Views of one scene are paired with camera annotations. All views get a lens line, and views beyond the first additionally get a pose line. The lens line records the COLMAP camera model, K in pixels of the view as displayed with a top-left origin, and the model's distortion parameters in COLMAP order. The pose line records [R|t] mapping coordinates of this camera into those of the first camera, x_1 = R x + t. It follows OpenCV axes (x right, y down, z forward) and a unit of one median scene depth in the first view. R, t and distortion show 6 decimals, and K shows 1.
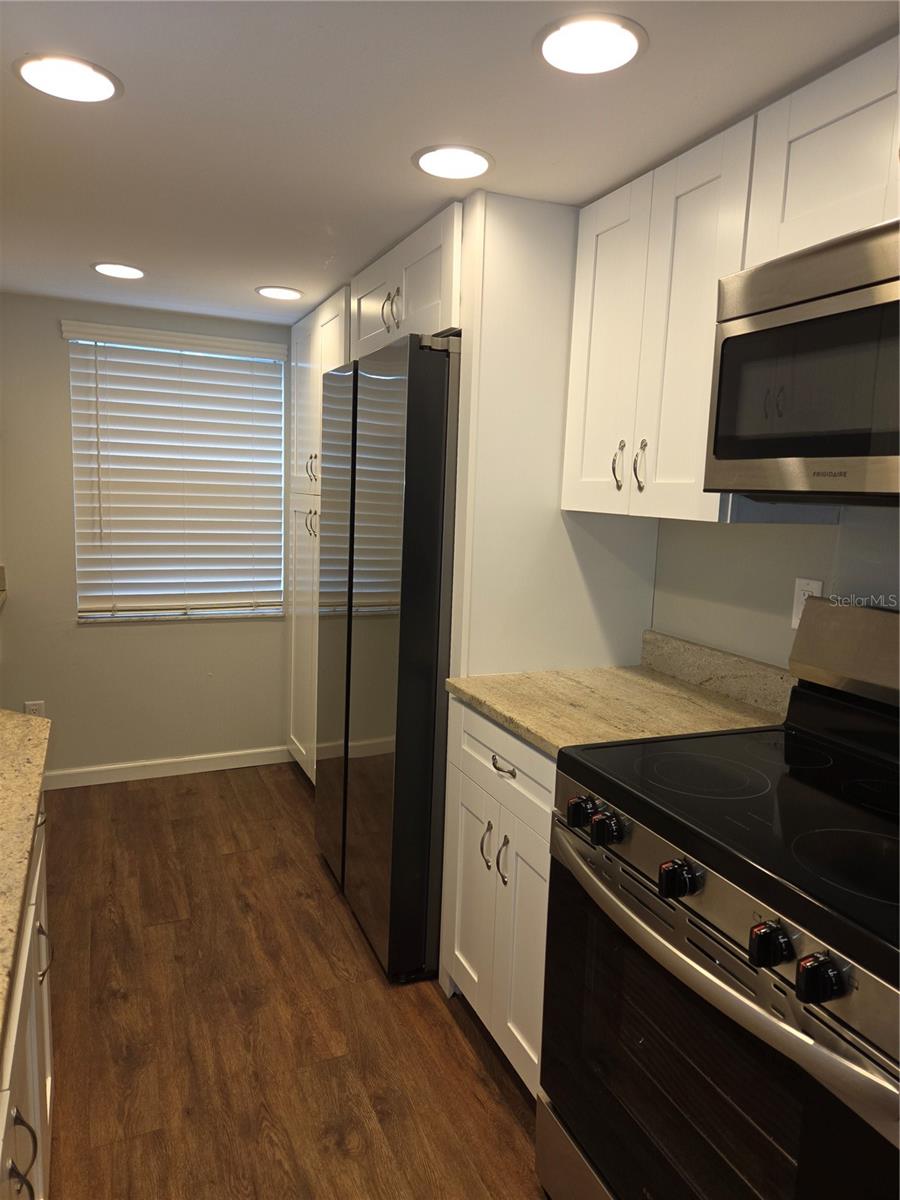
lens RADIAL K [[807.8, 0, 457.8], [0, 807.8, 594.1], [0, 0, 1]] dist [0.050629, -0.038829]
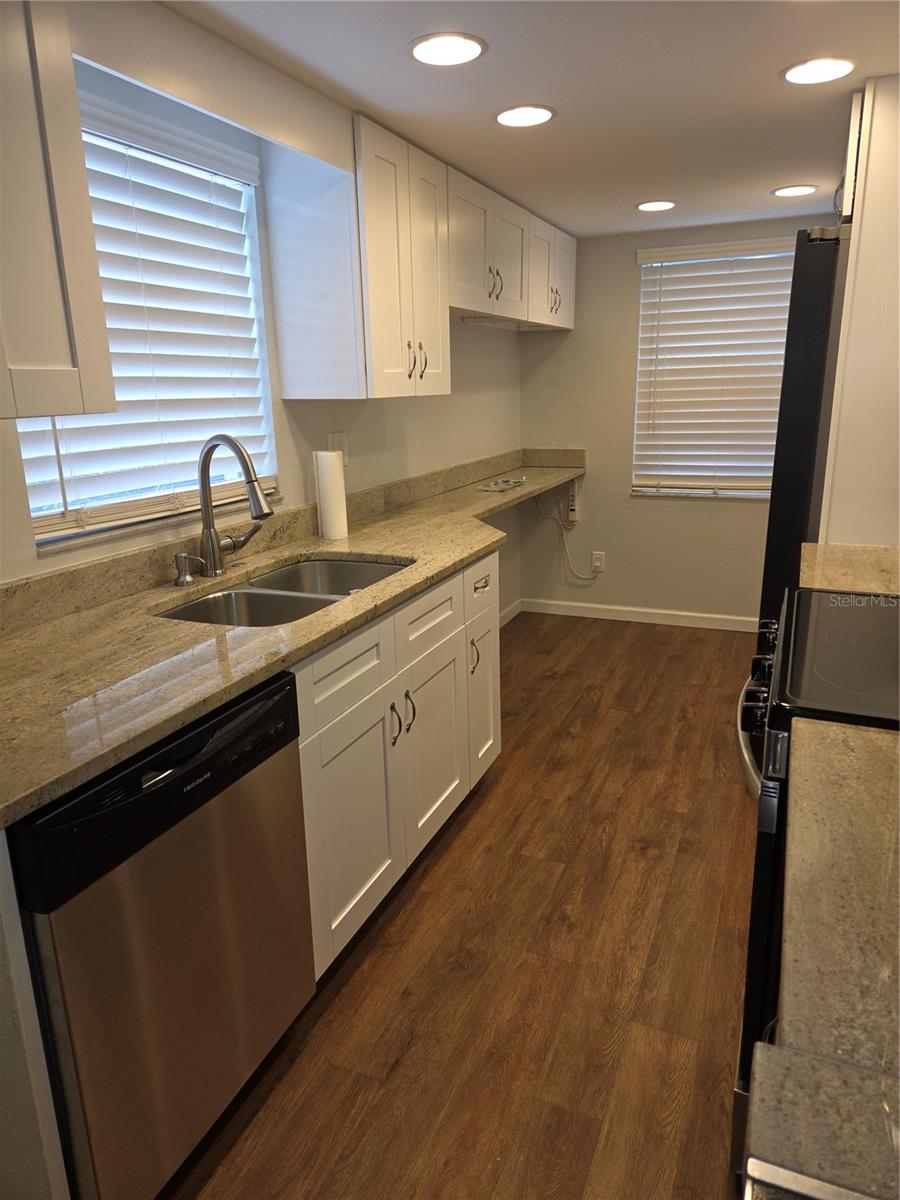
lens RADIAL K [[807.8, 0, 443.6], [0, 807.8, 604.6], [0, 0, 1]] dist [0.050629, -0.038829]
pose [[0.668366, 0.150757, -0.728395, 0.417312], [-0.054435, 0.986534, 0.154235, 0.034623], [0.741838, -0.063435, 0.667572, -0.126312]]
